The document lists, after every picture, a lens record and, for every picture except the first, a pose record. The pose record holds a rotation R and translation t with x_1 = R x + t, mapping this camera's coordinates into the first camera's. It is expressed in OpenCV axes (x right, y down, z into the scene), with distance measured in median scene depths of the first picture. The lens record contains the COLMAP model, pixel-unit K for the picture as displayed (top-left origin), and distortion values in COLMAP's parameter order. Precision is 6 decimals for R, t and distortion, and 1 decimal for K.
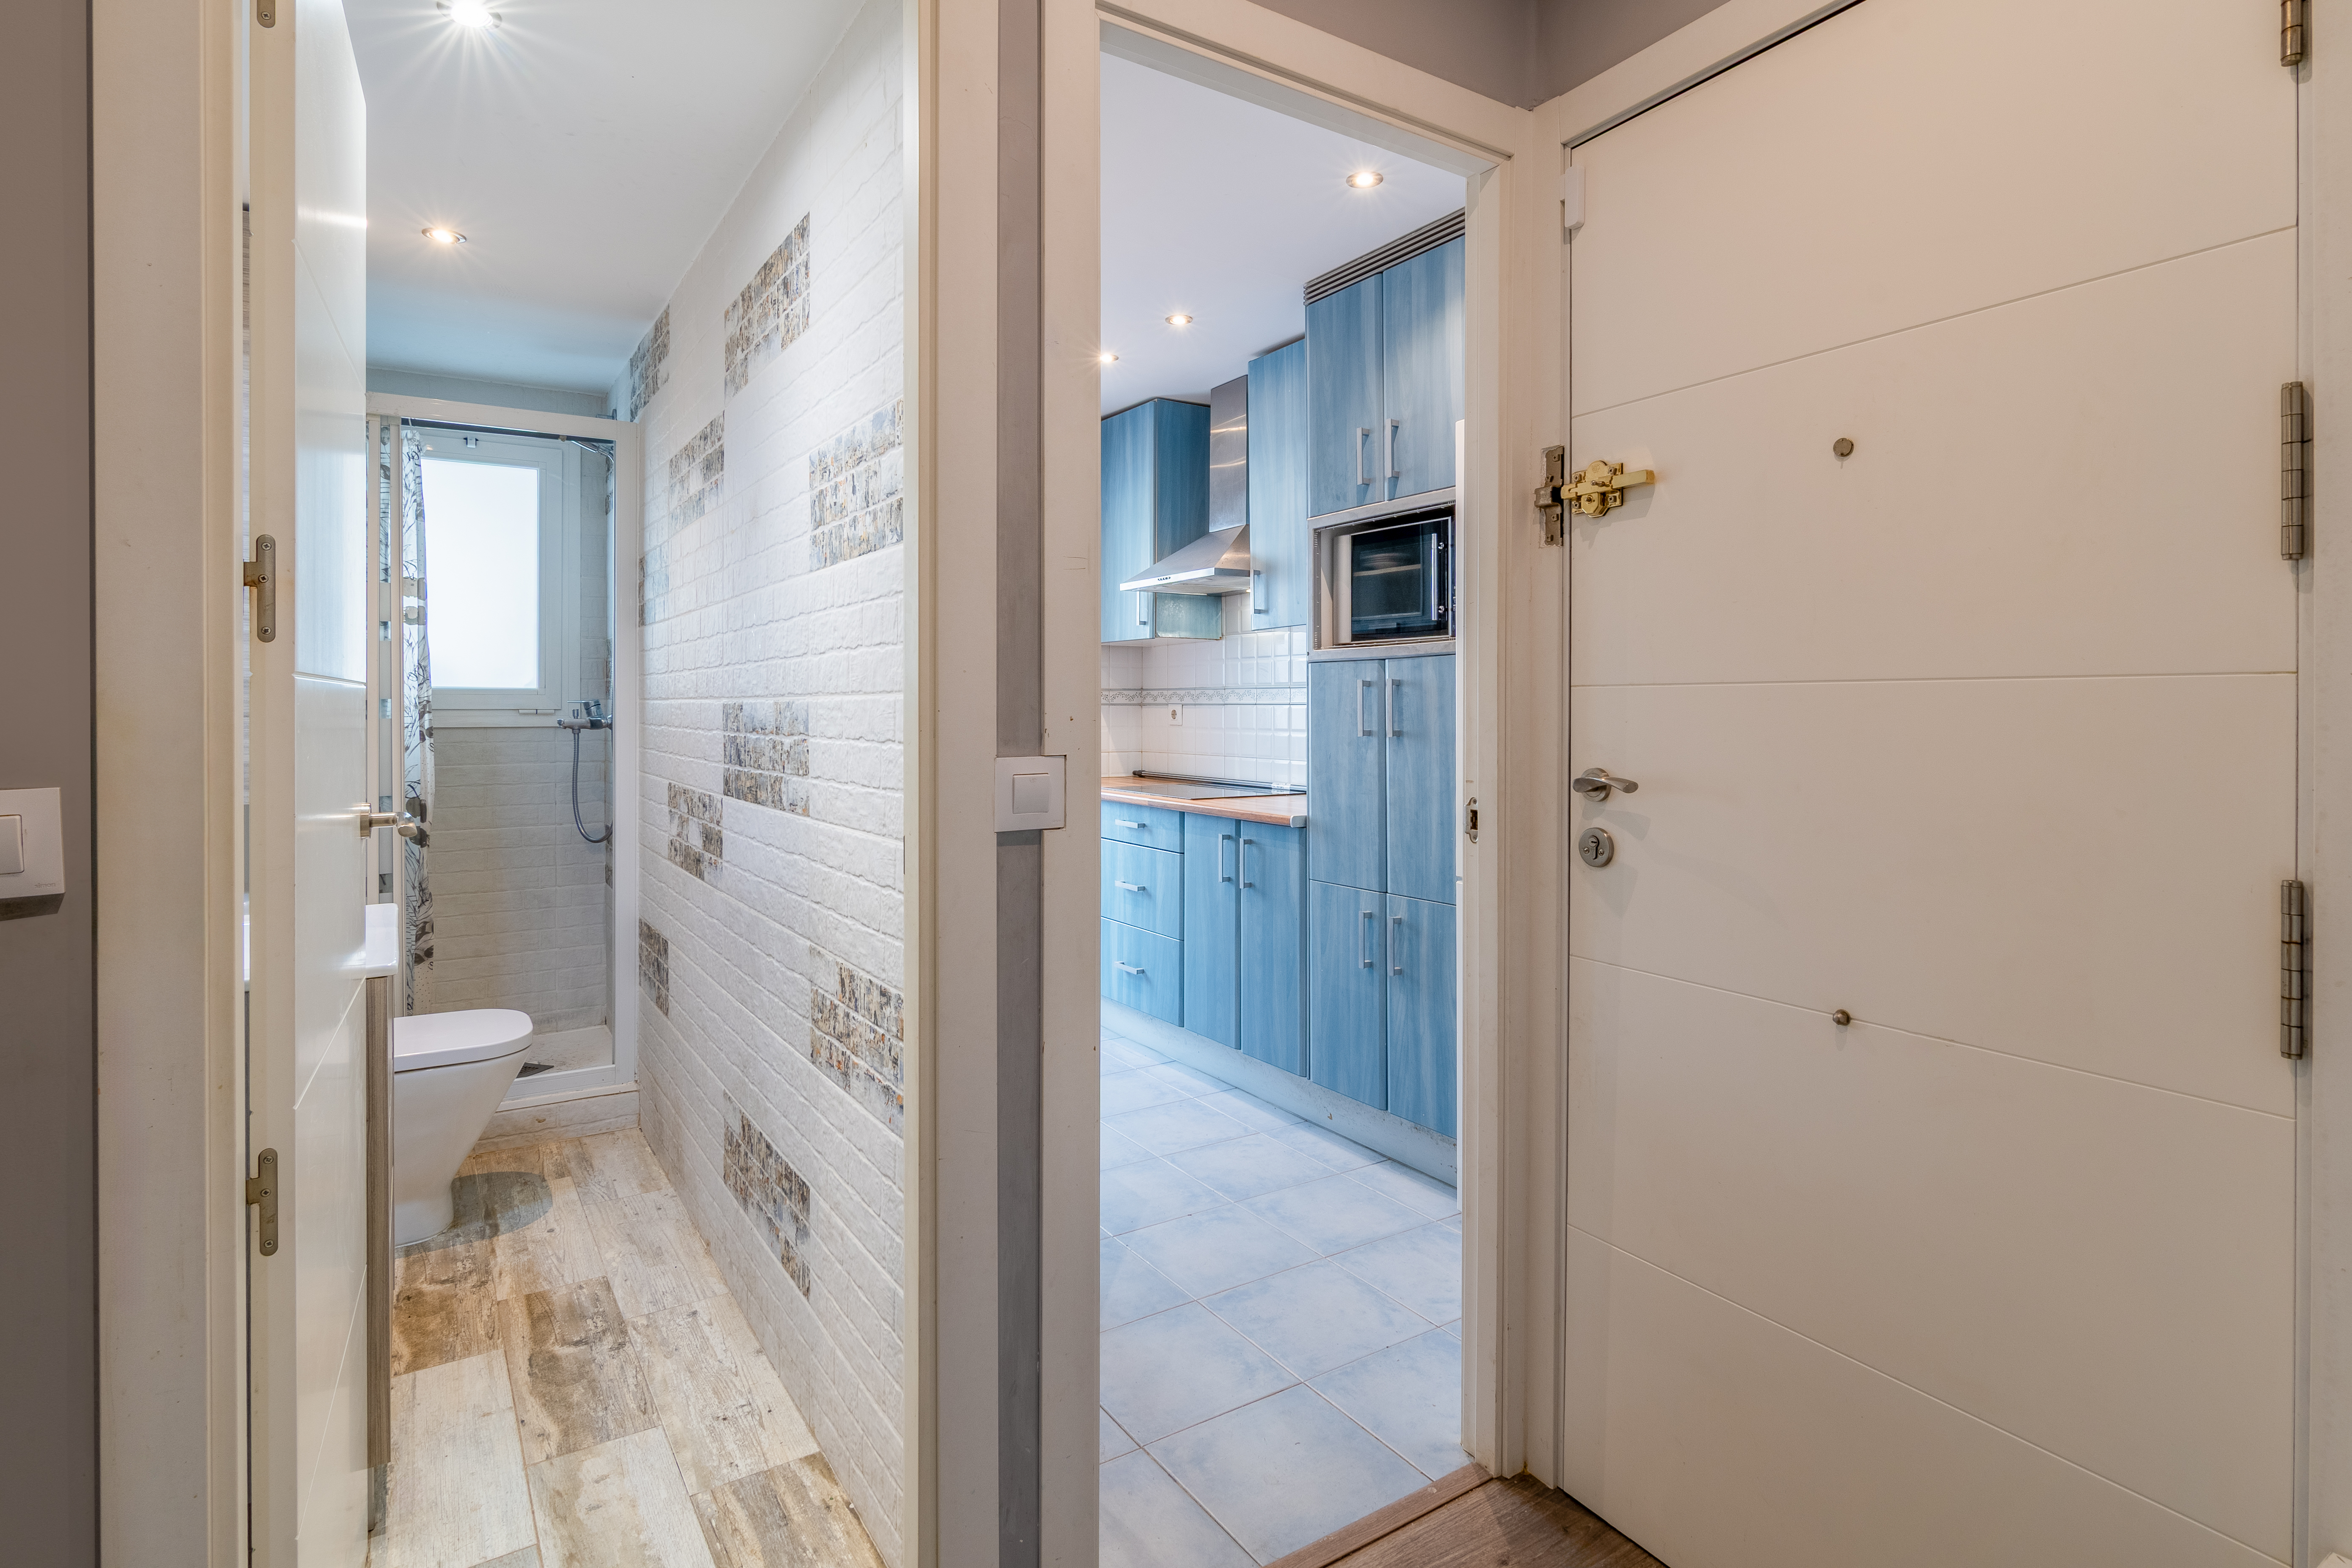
lens RADIAL K [[1186.1, 0, 1163.3], [0, 1186.1, 710.8], [0, 0, 1]] dist [-0.003483, -0.000047]
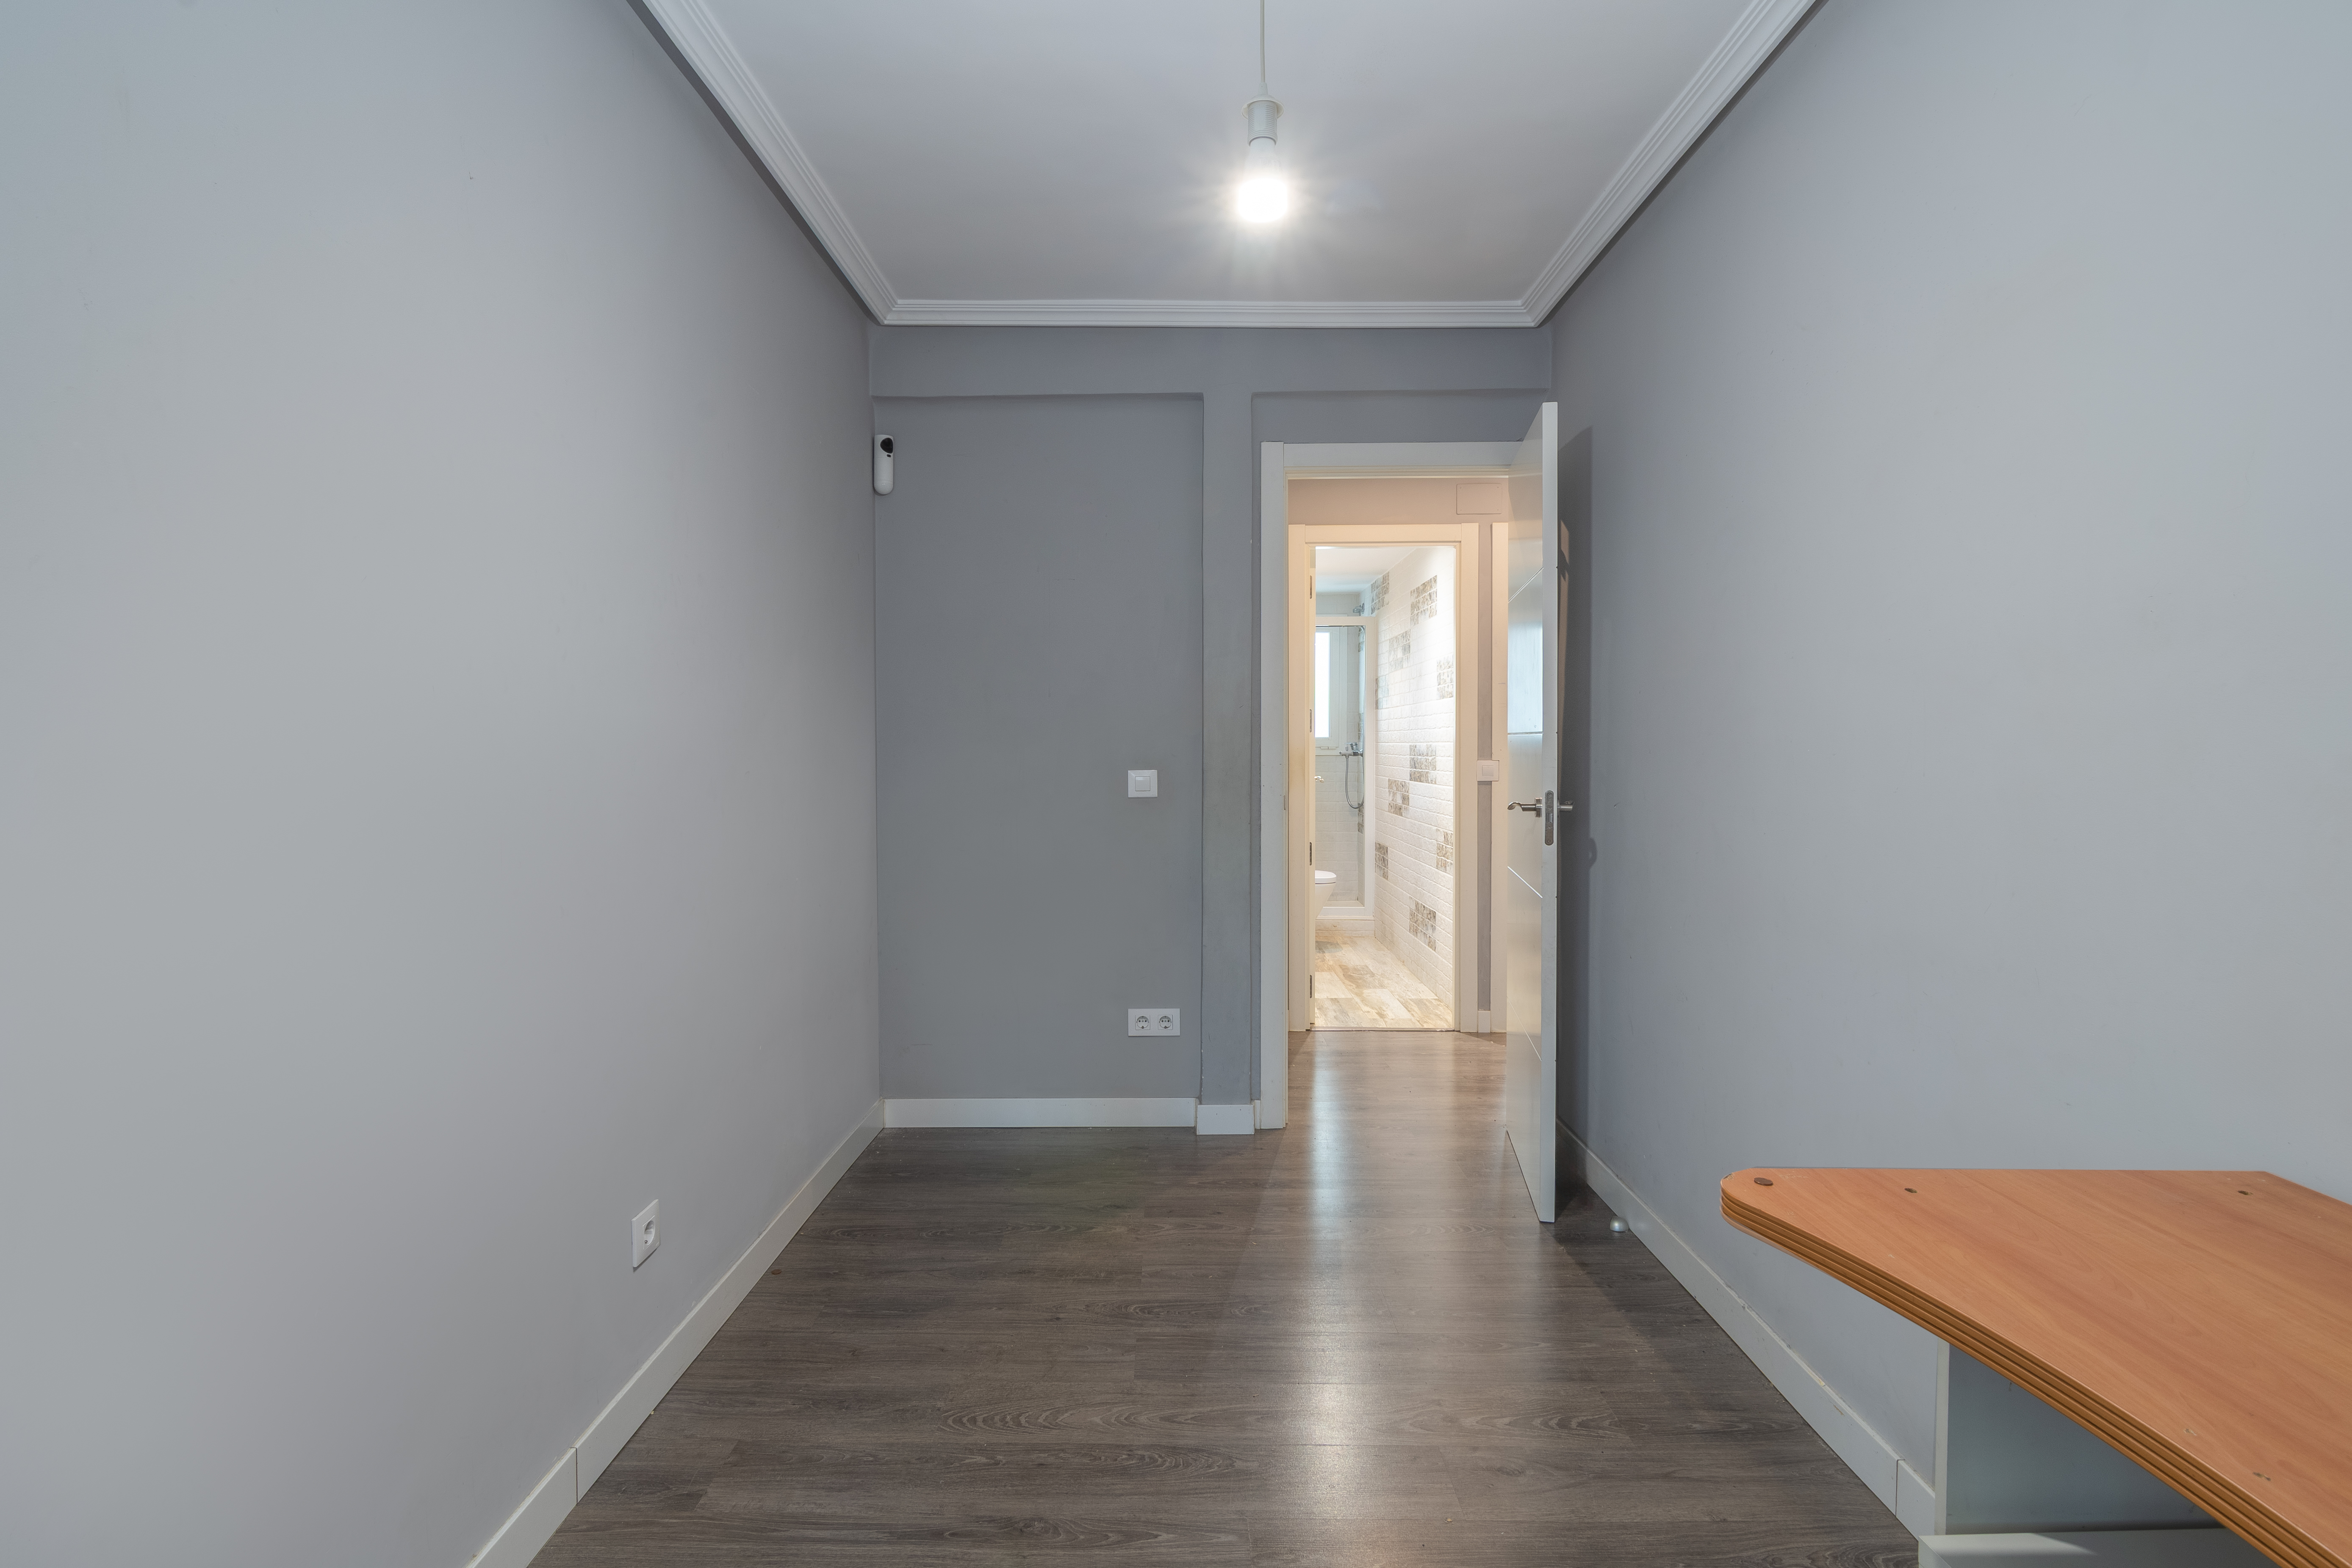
lens RADIAL K [[1186.1, 0, 1163.3], [0, 1186.1, 710.8], [0, 0, 1]] dist [-0.003483, -0.000047]
pose [[0.839538, -0.009121, -0.543225, 0.600606], [-0.009588, 0.999455, -0.031600, 0.006882], [0.543217, 0.031738, 0.838992, -1.504537]]
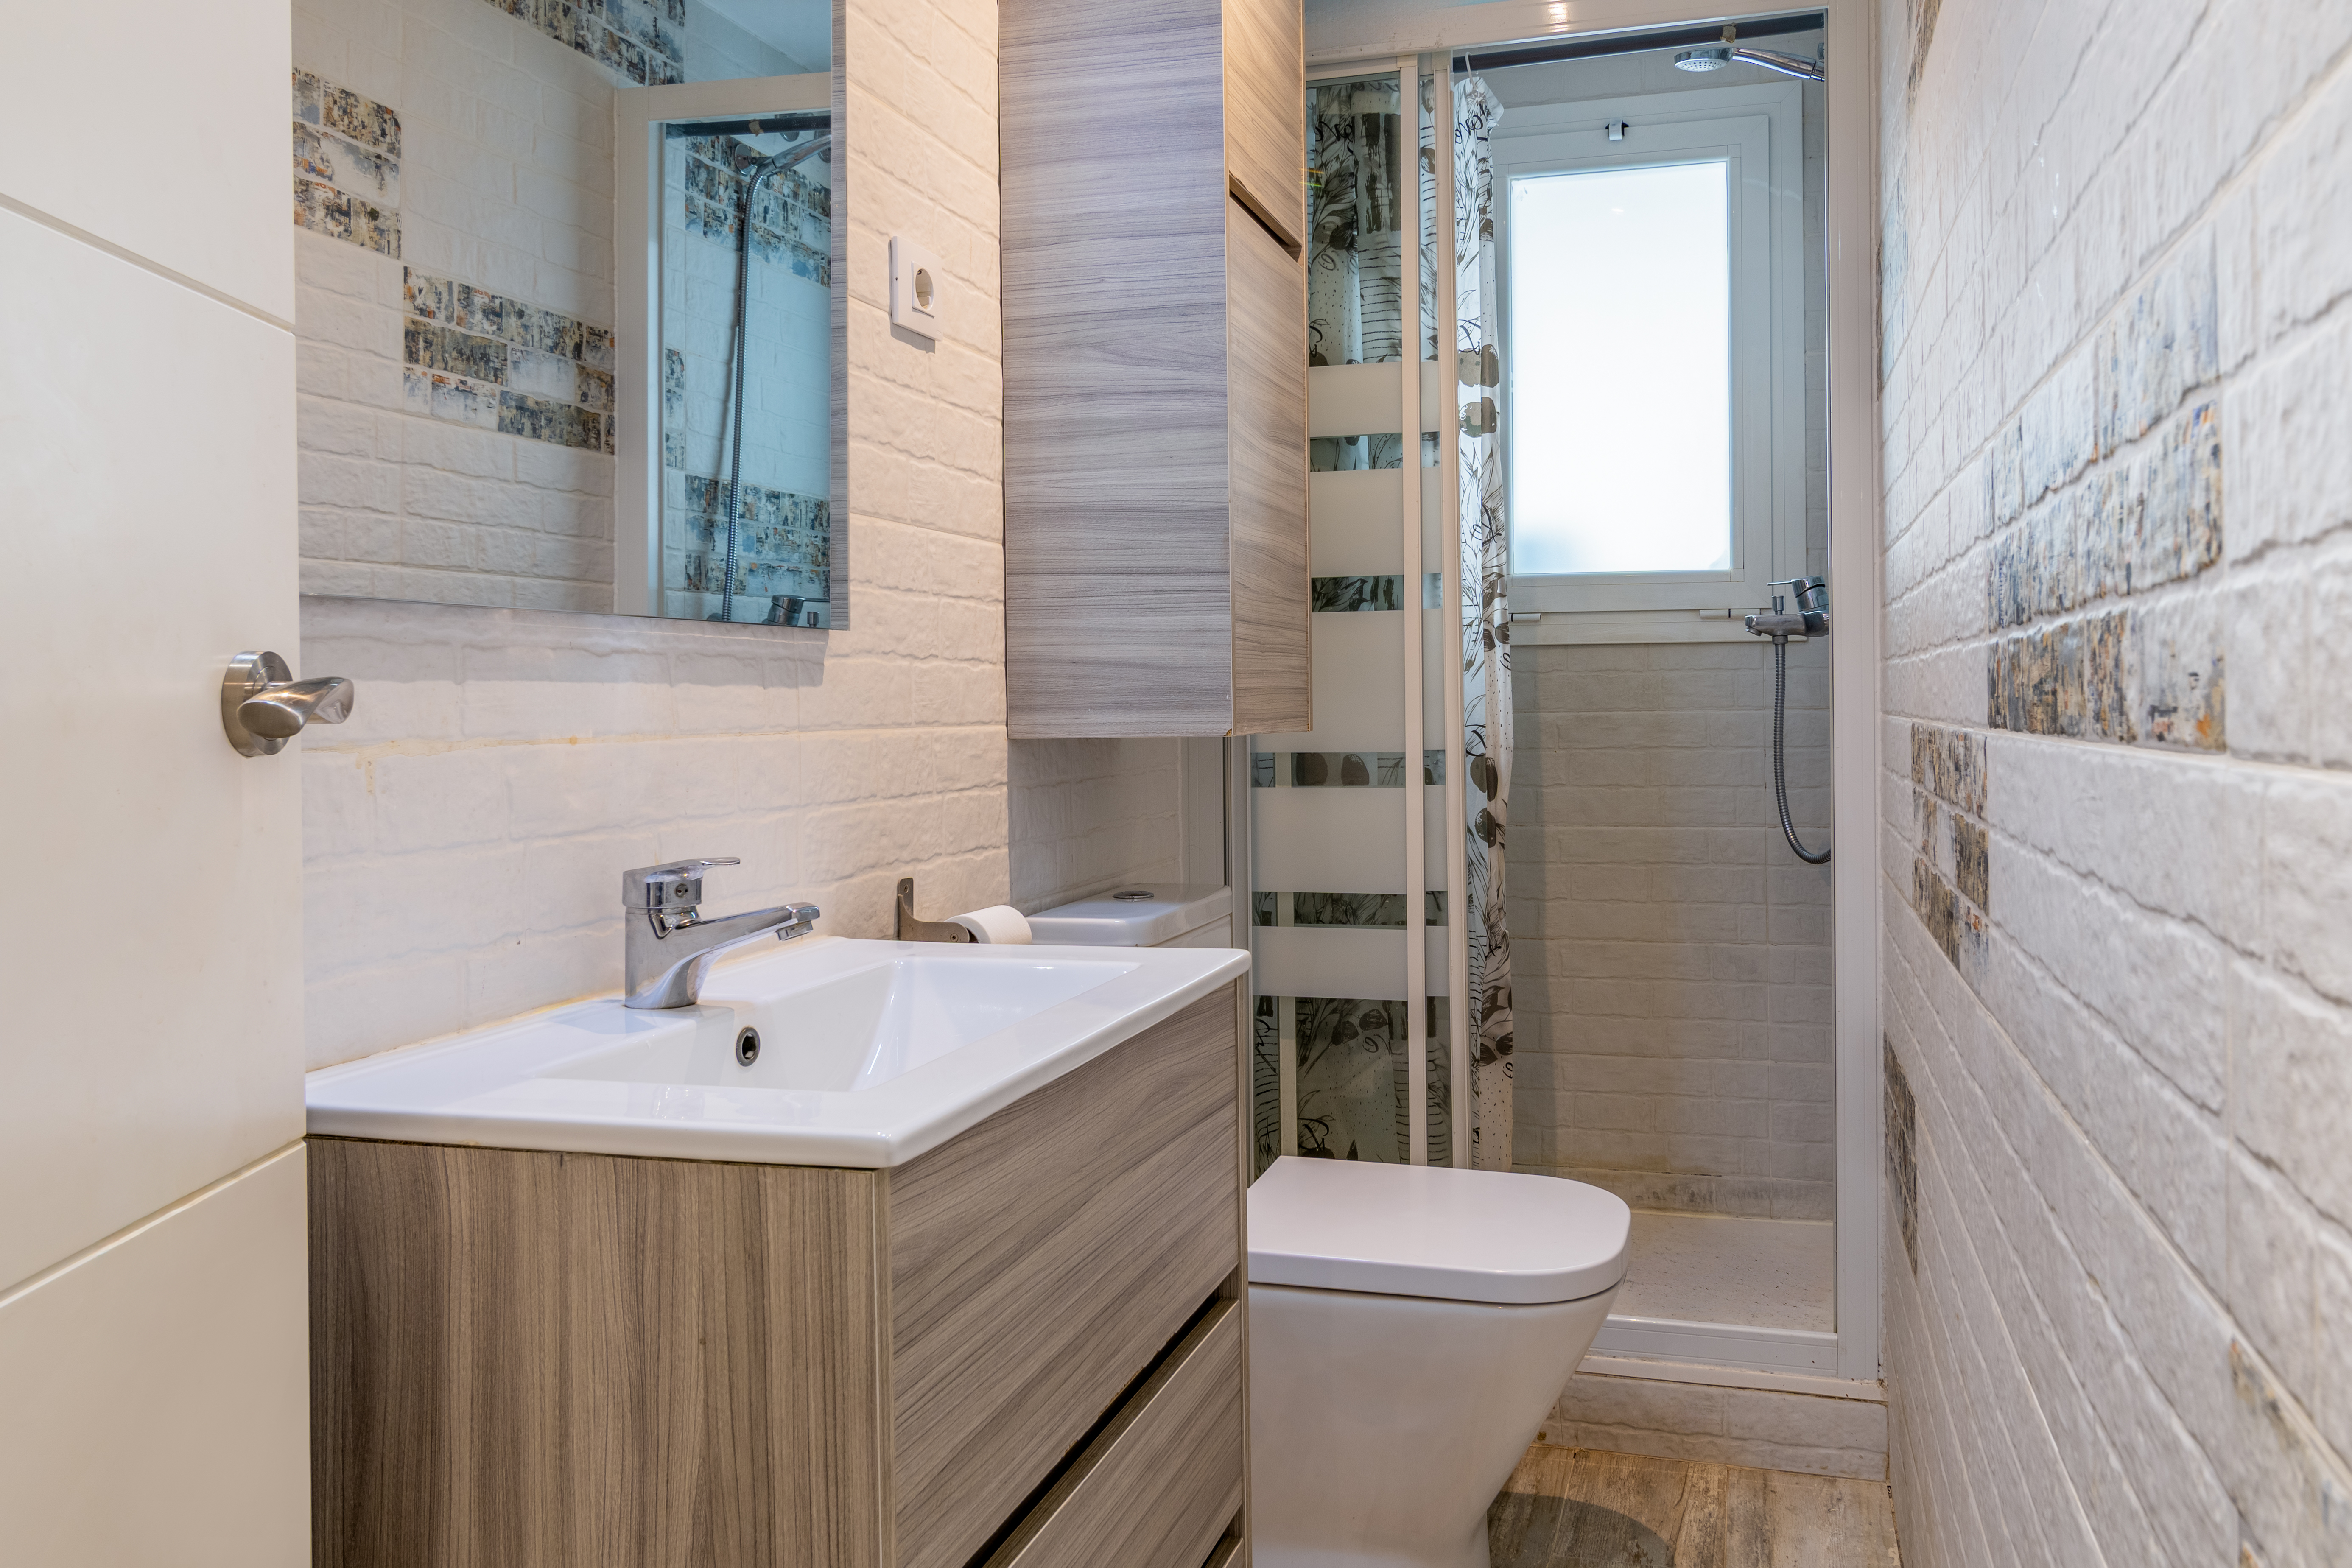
lens RADIAL K [[1692.3, 0, 1316.8], [0, 1692.3, 693.6], [0, 0, 1]] dist [-0.003087, -0.003527]
pose [[0.679943, -0.008961, -0.733210, -0.153010], [0.005815, 0.999960, -0.006829, 0.066597], [0.733242, 0.000380, 0.679968, 0.553607]]
